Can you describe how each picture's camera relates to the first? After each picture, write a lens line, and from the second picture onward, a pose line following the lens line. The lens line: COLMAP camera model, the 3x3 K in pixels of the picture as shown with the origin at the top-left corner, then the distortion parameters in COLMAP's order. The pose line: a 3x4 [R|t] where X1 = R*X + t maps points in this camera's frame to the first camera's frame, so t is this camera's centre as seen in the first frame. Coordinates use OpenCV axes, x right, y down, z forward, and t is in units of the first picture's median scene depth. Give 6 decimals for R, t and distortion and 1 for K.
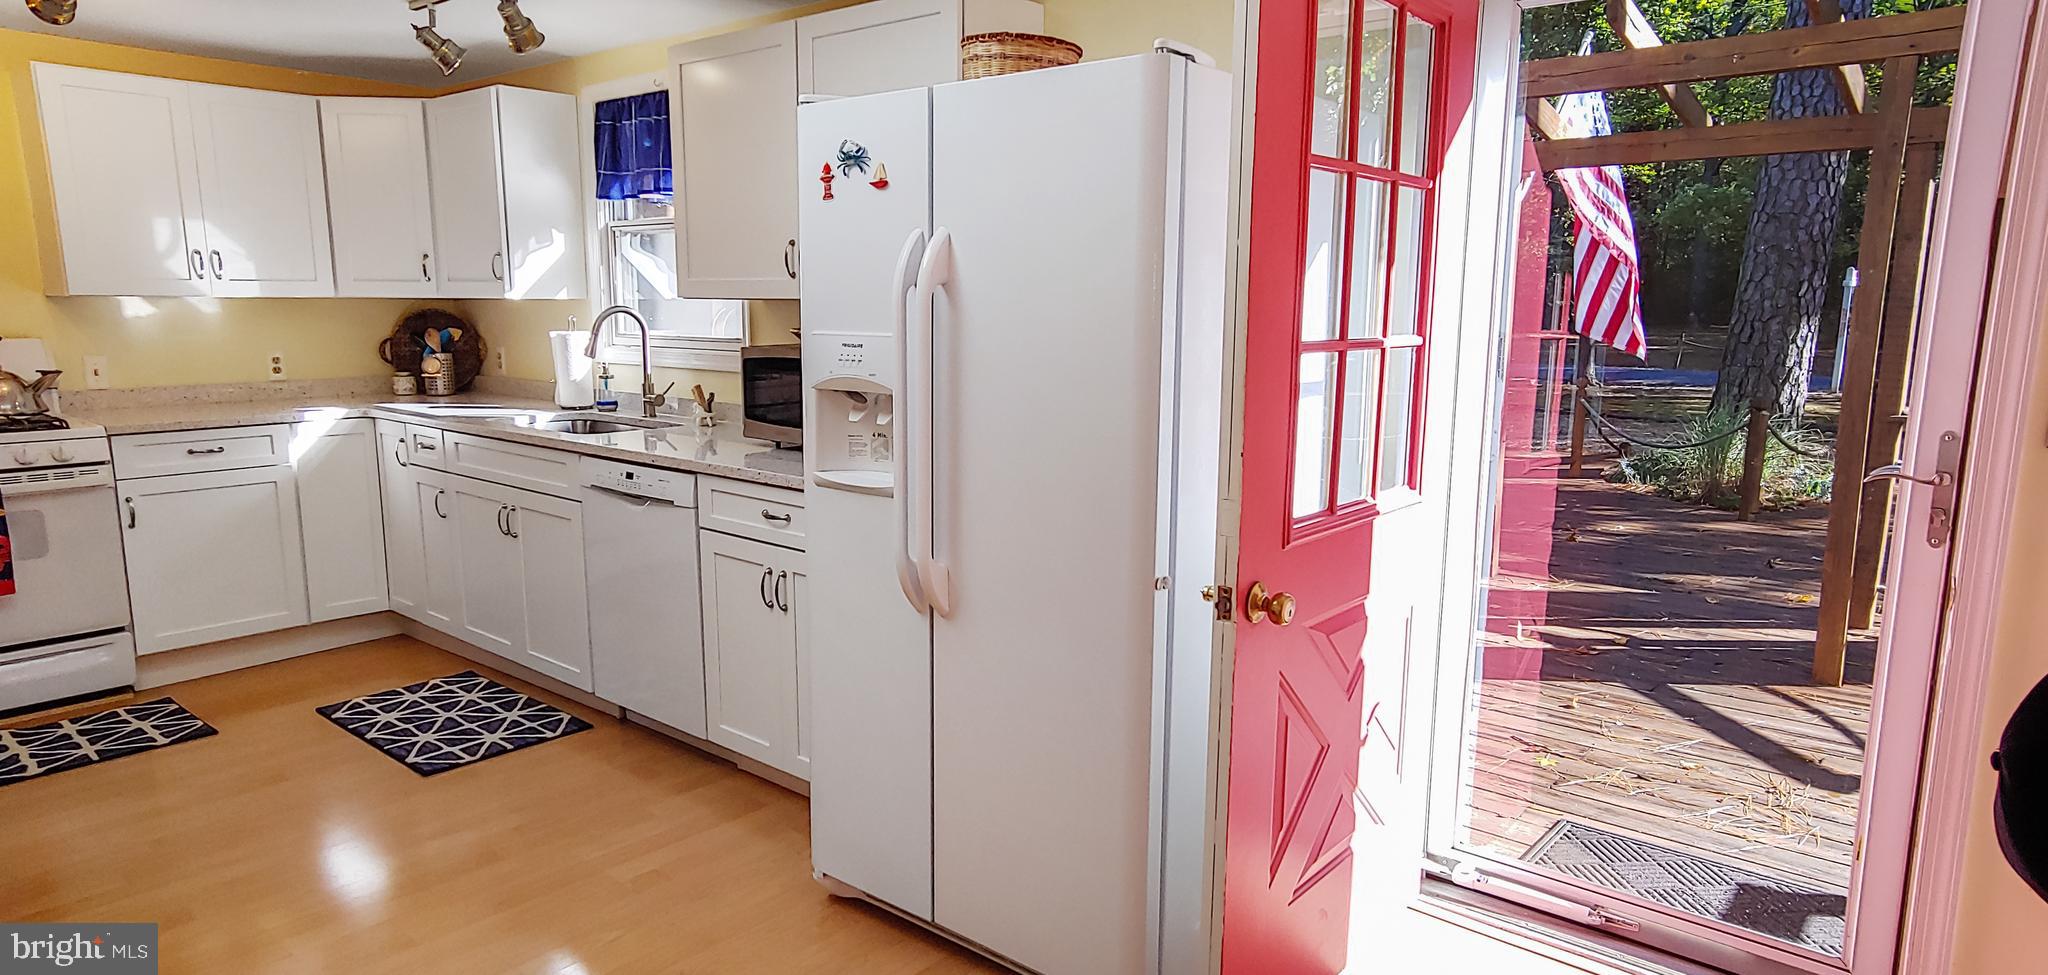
lens RADIAL K [[1217.2, 0, 1025.8], [0, 1217.2, 491.3], [0, 0, 1]] dist [0.003510, 0.028968]
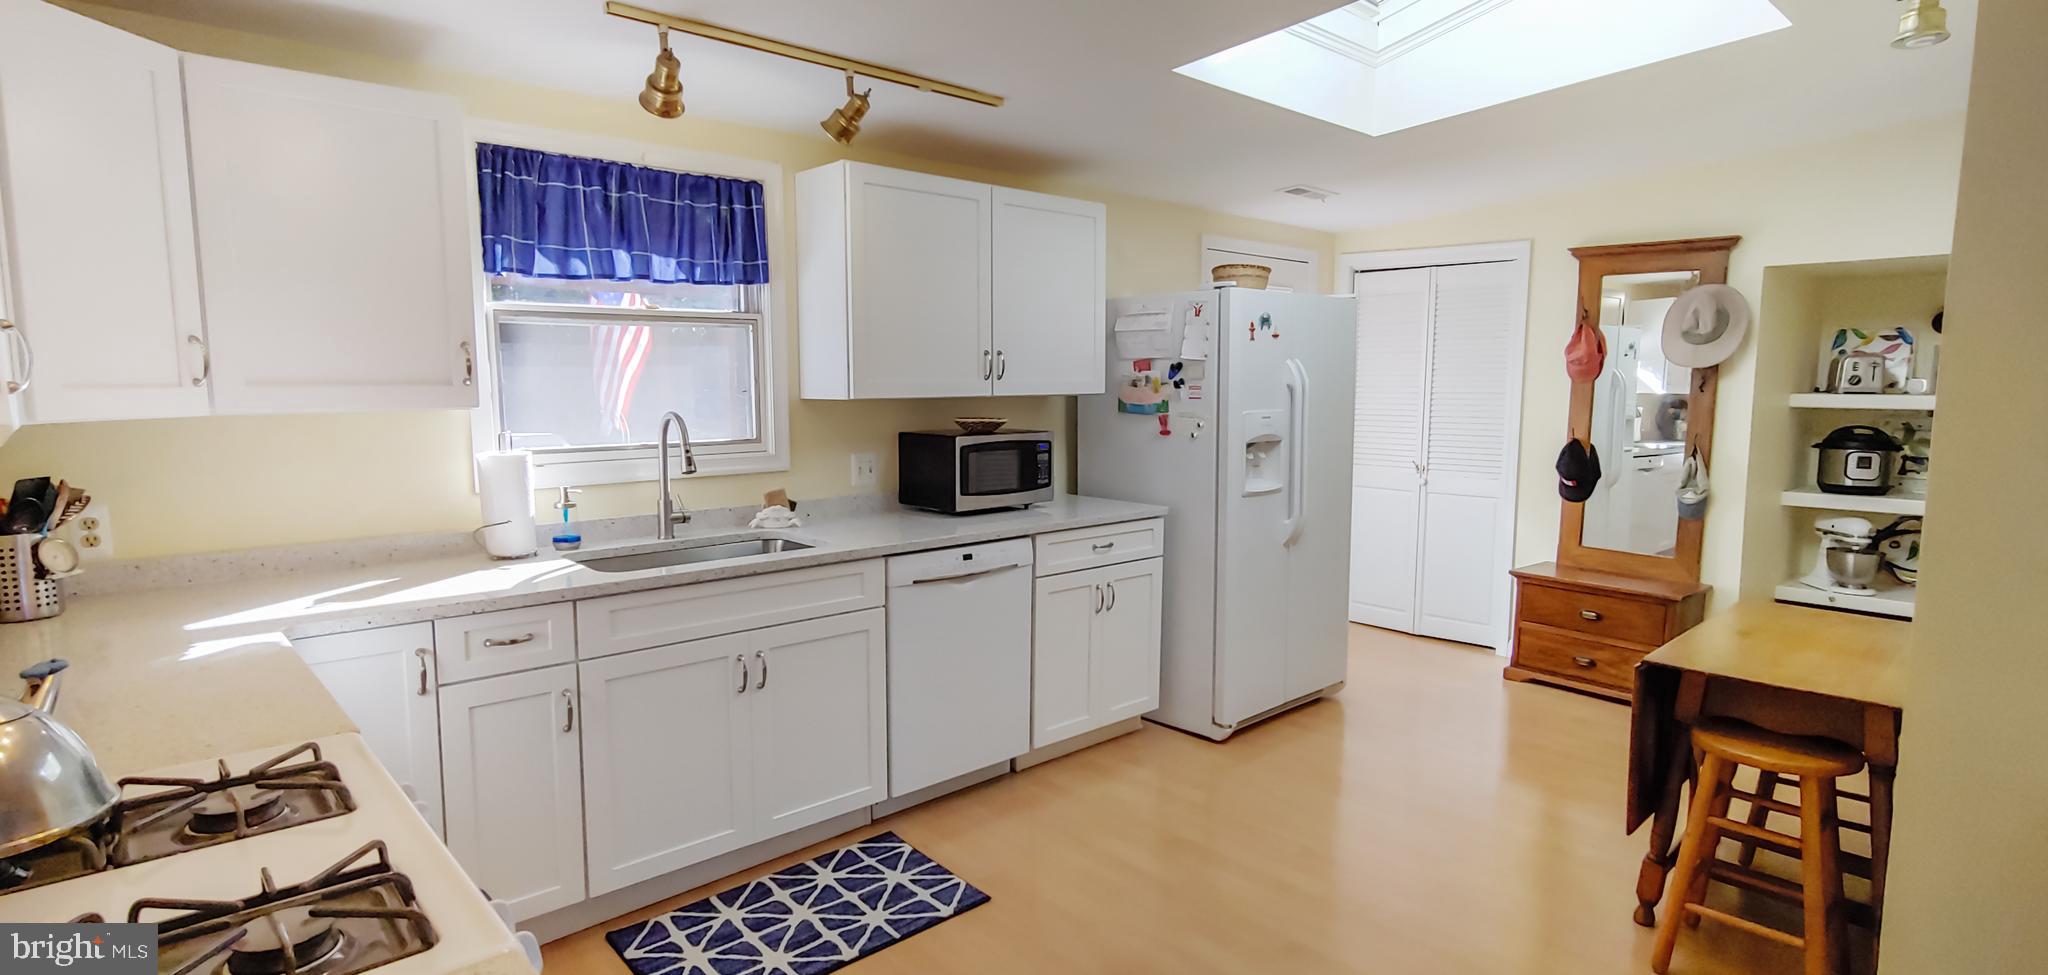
lens RADIAL K [[1019.7, 0, 1033.1], [0, 1019.7, 488.3], [0, 0, 1]] dist [-0.002942, 0.001493]
pose [[0.111157, -0.114296, 0.987208, -1.096878], [0.161687, 0.982209, 0.095512, -0.137139], [-0.980562, 0.149002, 0.127659, 0.721825]]
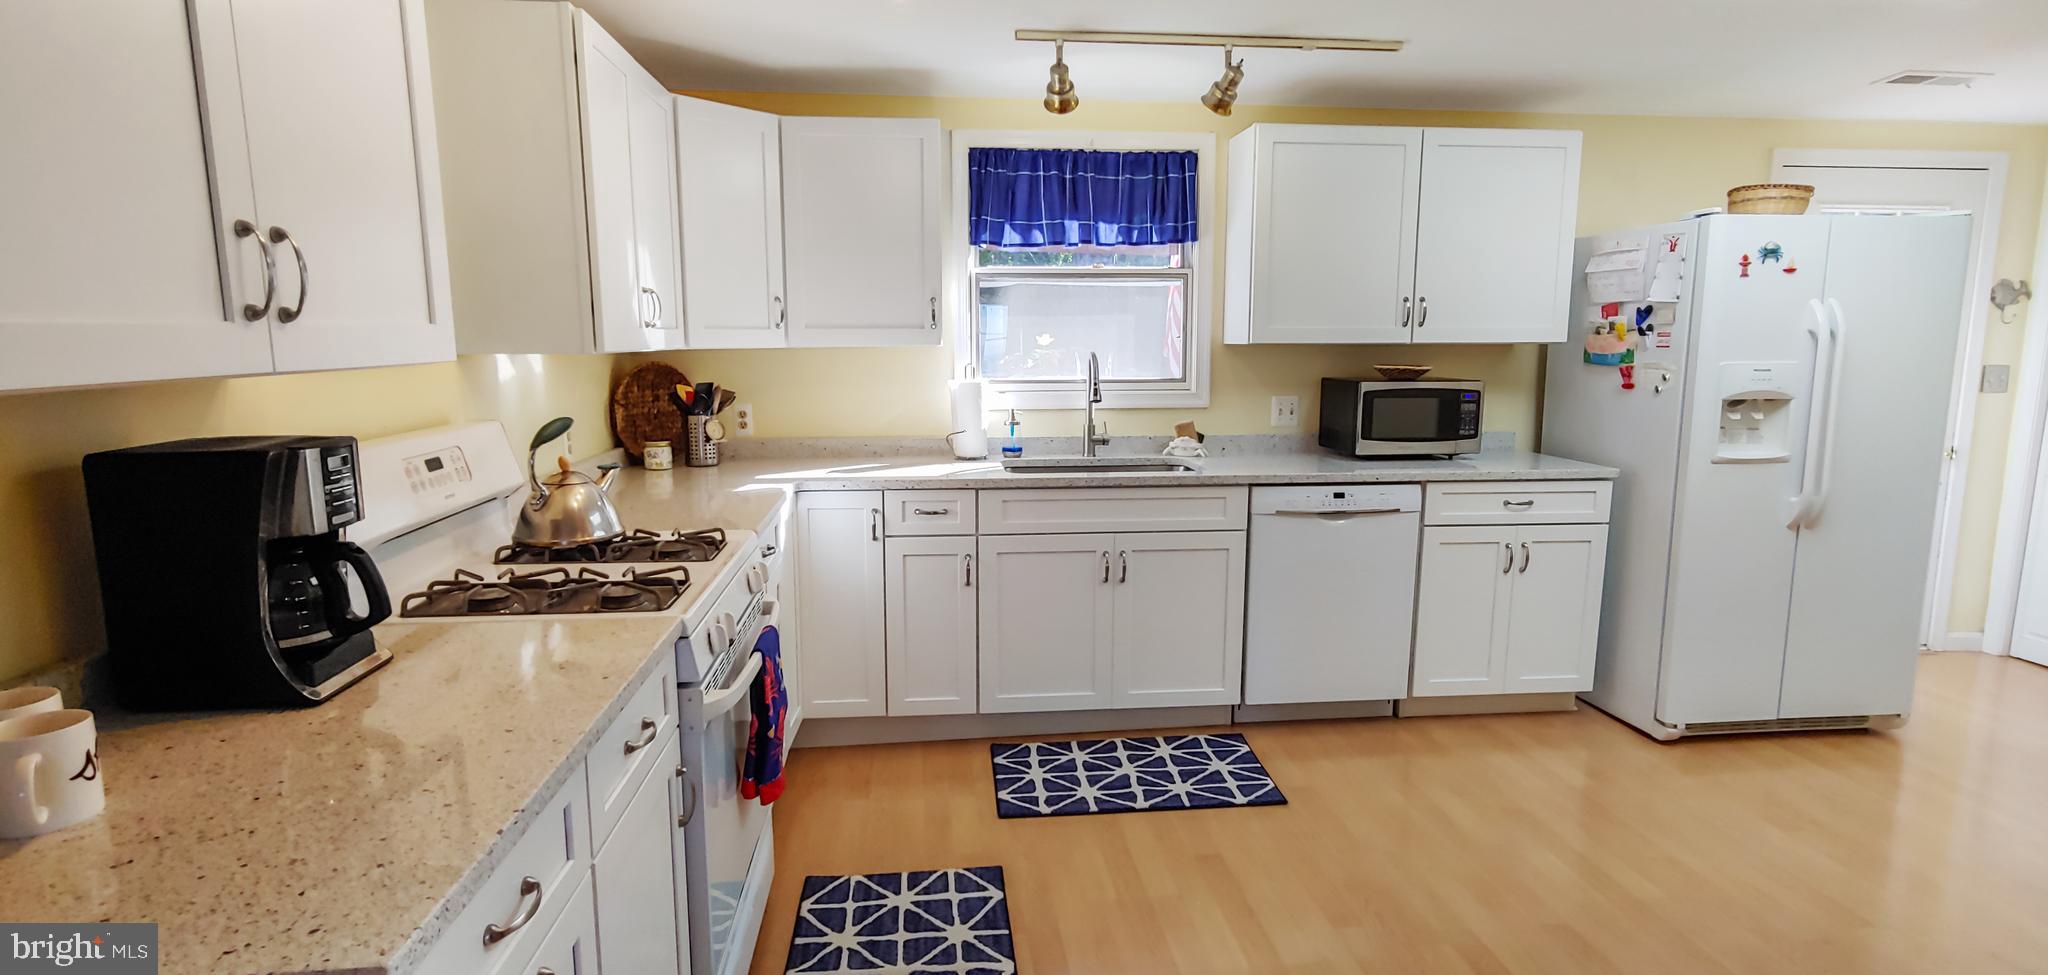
lens RADIAL K [[1023.1, 0, 1024.0], [0, 1023.1, 487.5], [0, 0, 1]] dist [0.003553, 0.001458]
pose [[0.684987, -0.111466, 0.719978, -1.098668], [0.122058, 0.991817, 0.037425, -0.083438], [-0.718258, 0.062243, 0.692987, 0.476956]]
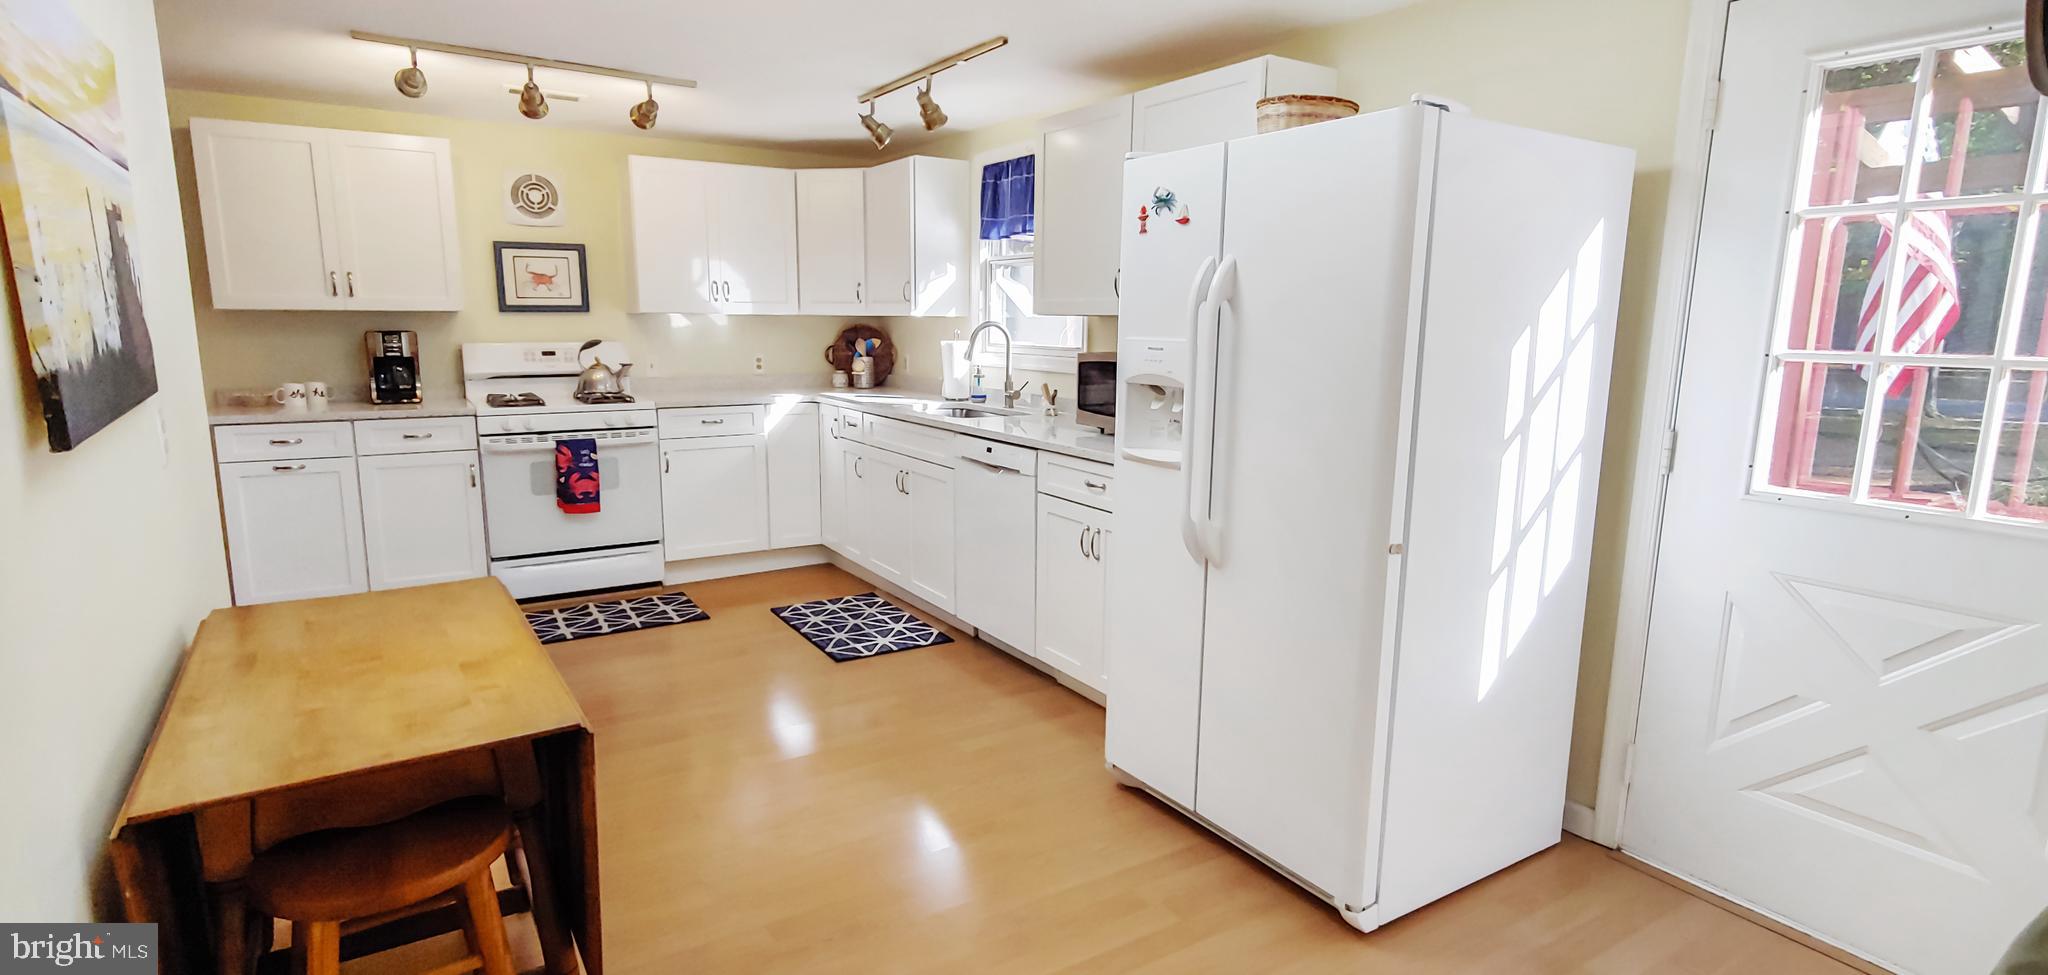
lens RADIAL K [[1023.1, 0, 1024.0], [0, 1023.1, 487.5], [0, 0, 1]] dist [0.003553, 0.001458]
pose [[0.956154, 0.054650, -0.287719, 0.025196], [-0.054177, 0.998485, 0.009613, 0.013223], [0.287808, 0.006396, 0.957667, -0.036215]]
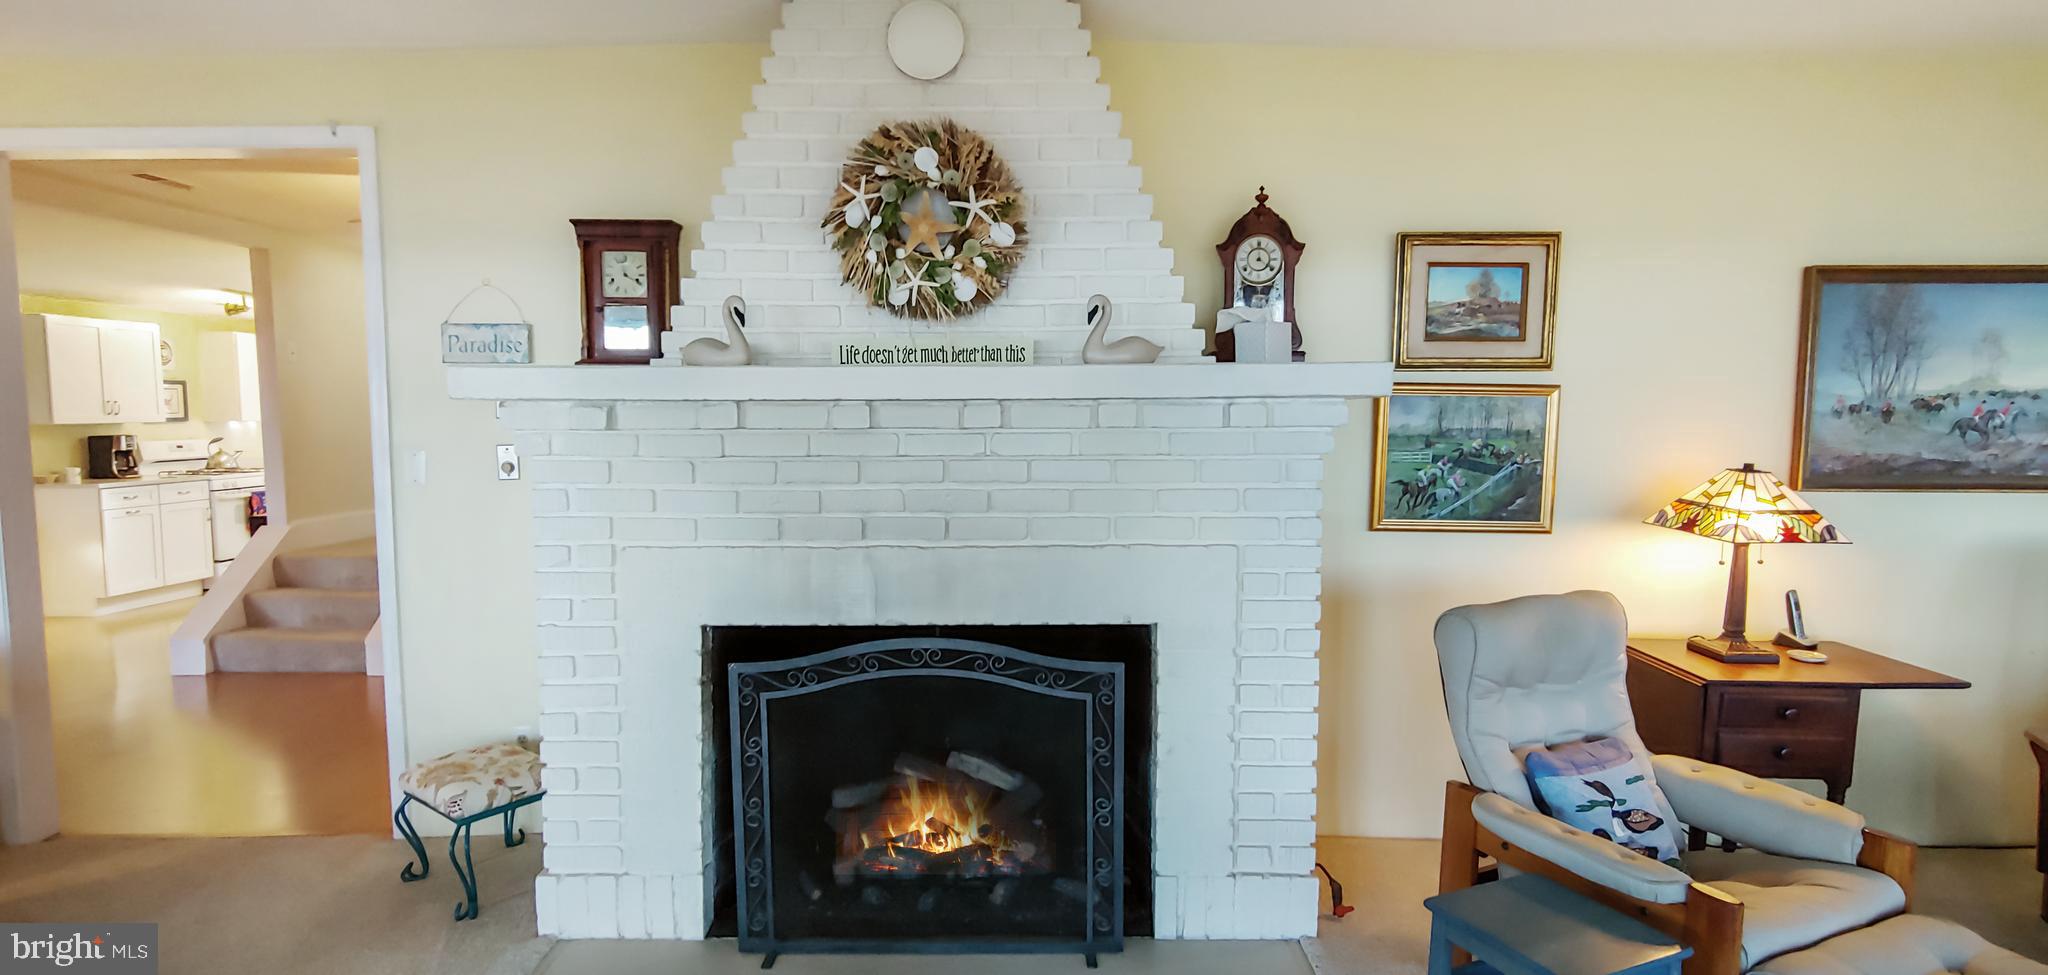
lens RADIAL K [[1023.1, 0, 1024.0], [0, 1023.1, 487.5], [0, 0, 1]] dist [0.003553, 0.001458]
pose [[0.766641, -0.055217, 0.639698, -0.958687], [0.110116, 0.992841, -0.046268, 0.266247], [-0.632563, 0.105912, 0.767233, -1.715917]]
